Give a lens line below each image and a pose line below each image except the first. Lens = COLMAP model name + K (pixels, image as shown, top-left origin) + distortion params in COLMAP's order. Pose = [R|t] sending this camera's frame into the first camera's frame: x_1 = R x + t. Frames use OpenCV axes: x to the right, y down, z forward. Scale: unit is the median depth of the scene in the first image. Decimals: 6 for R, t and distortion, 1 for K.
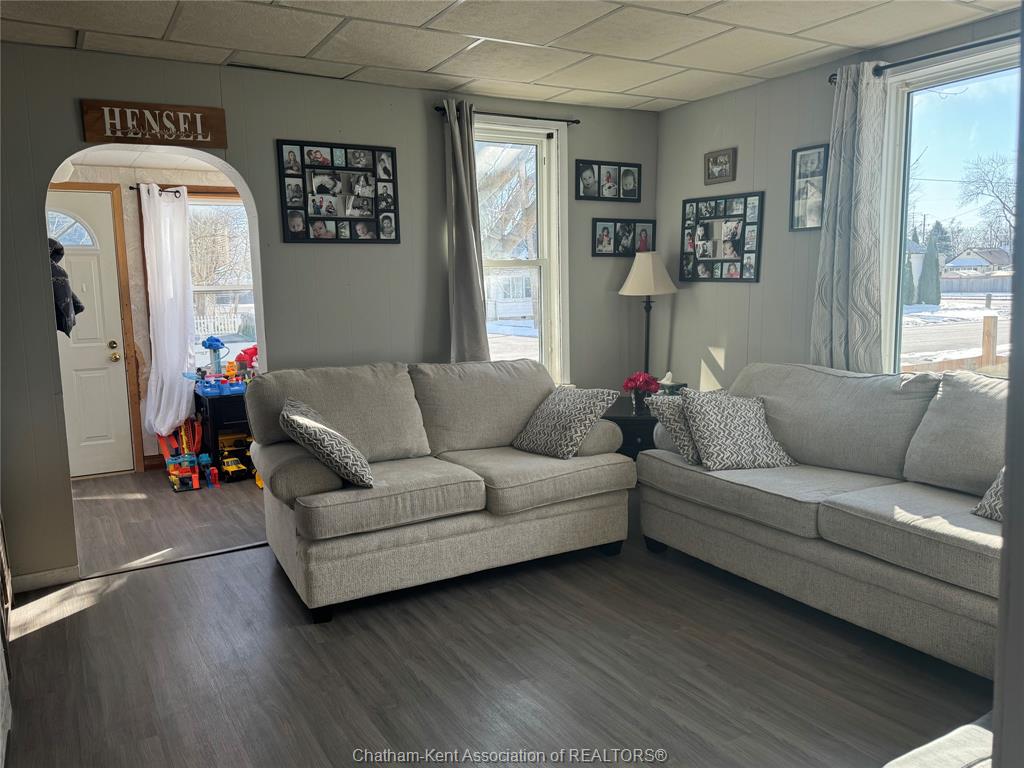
lens RADIAL K [[799.7, 0, 510.0], [0, 799.7, 378.9], [0, 0, 1]] dist [0.069406, -0.032920]
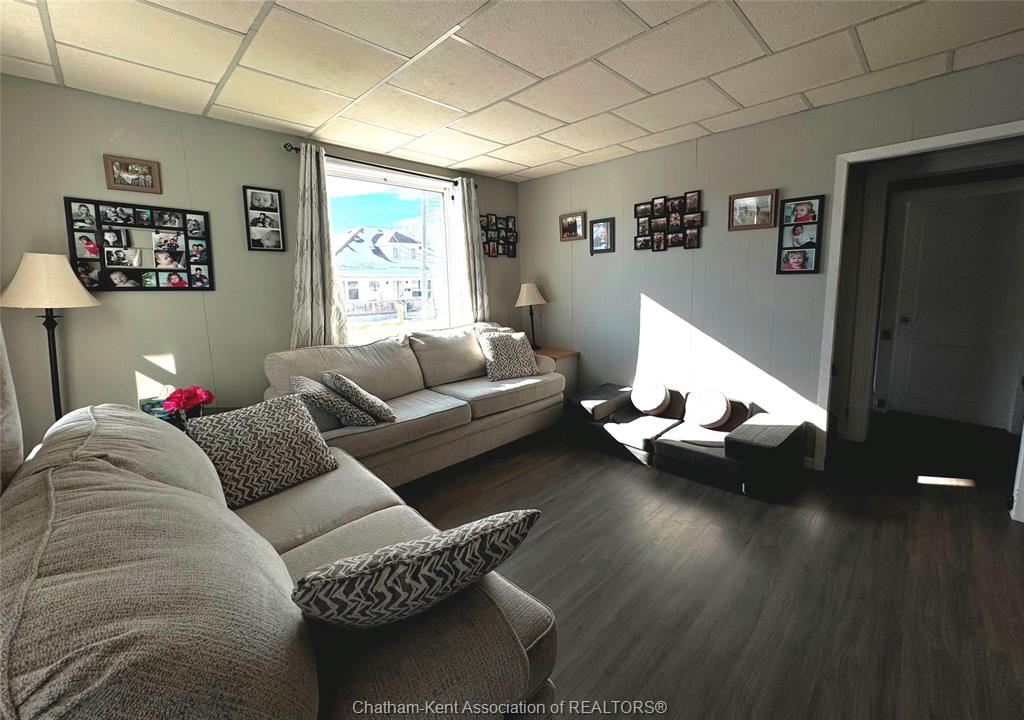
lens RADIAL K [[418.5, 0, 504.7], [0, 418.5, 336.1], [0, 0, 1]] dist [-0.009012, 0.000031]
pose [[-0.239153, -0.111422, 0.964568, -0.359997], [0.129311, 0.980891, 0.145369, -0.084162], [-0.962333, 0.159495, -0.220174, 0.704759]]
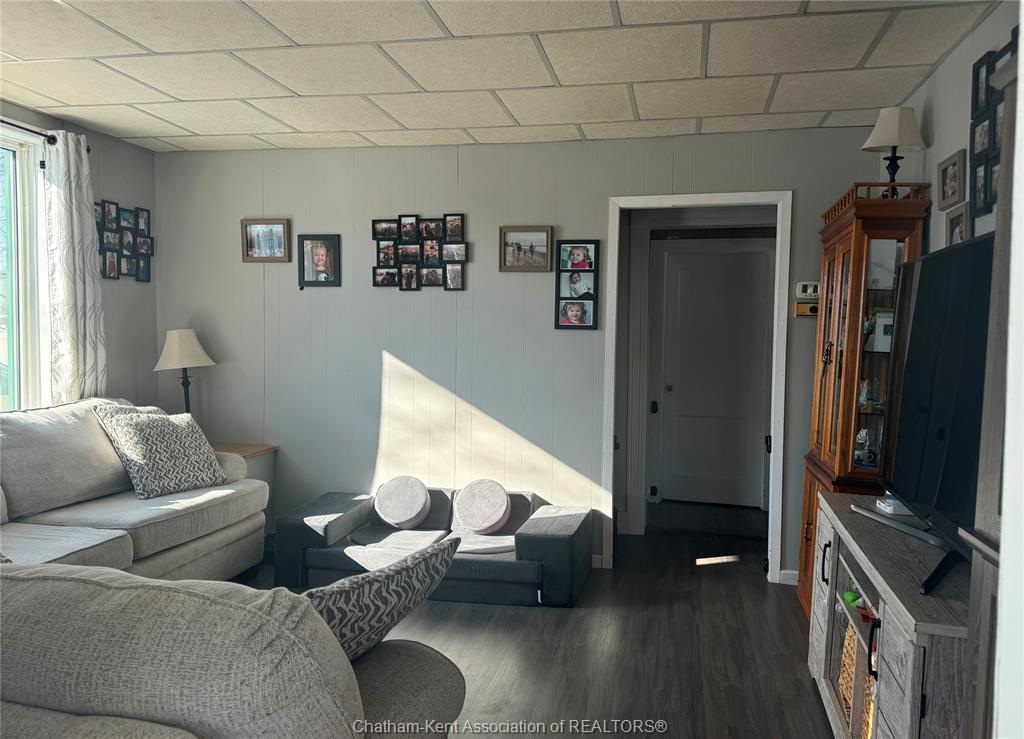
lens RADIAL K [[810.4, 0, 512.6], [0, 810.4, 372.4], [0, 0, 1]] dist [0.042109, -0.044660]
pose [[-0.741772, -0.031185, 0.669927, -0.465678], [0.064405, 0.990989, 0.117444, -0.098233], [-0.667553, 0.130263, -0.733079, 0.919365]]
